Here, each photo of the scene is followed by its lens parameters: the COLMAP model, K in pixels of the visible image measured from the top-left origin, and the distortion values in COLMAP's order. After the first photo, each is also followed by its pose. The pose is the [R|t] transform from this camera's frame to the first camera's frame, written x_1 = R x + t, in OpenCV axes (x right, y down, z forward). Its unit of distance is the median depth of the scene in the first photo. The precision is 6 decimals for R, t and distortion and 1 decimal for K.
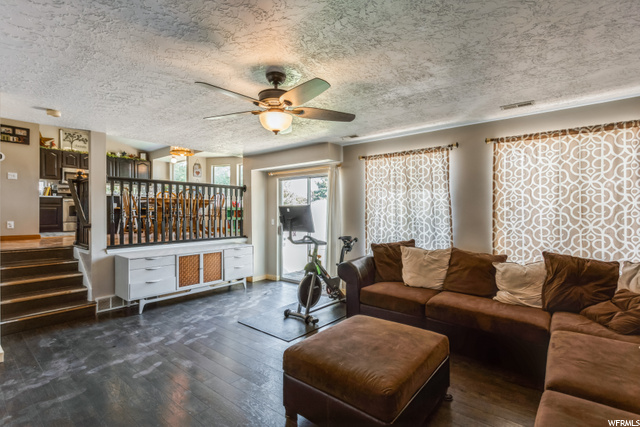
lens RADIAL K [[302.8, 0, 318.5], [0, 302.8, 214.9], [0, 0, 1]] dist [0.000130, 0.000515]
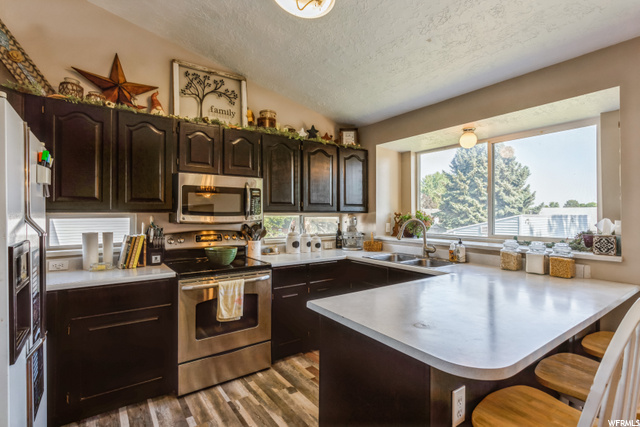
lens RADIAL K [[302.8, 0, 315.3], [0, 302.8, 211.0], [0, 0, 1]] dist [0.000130, 0.000515]
pose [[0.962262, 0.002176, -0.272117, -0.596781], [-0.005149, 0.999935, -0.010211, -0.108850], [0.272077, 0.011227, 0.962210, 0.706639]]
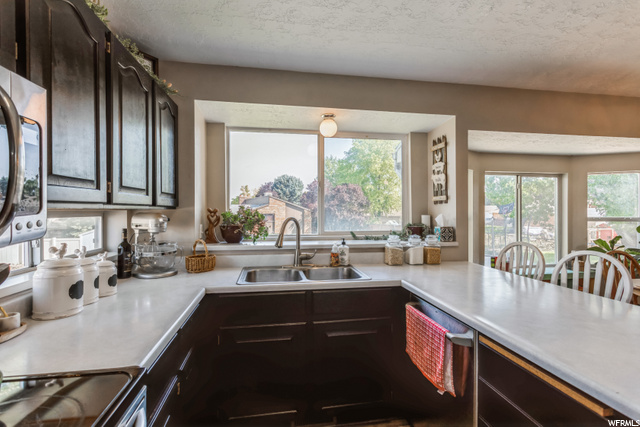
lens RADIAL K [[302.8, 0, 317.5], [0, 302.8, 209.8], [0, 0, 1]] dist [0.000130, 0.000515]
pose [[0.666918, 0.001559, 0.745129, -0.763001], [-0.001369, 0.999999, -0.000867, -0.110142], [-0.745130, -0.000442, 0.666920, 0.888486]]
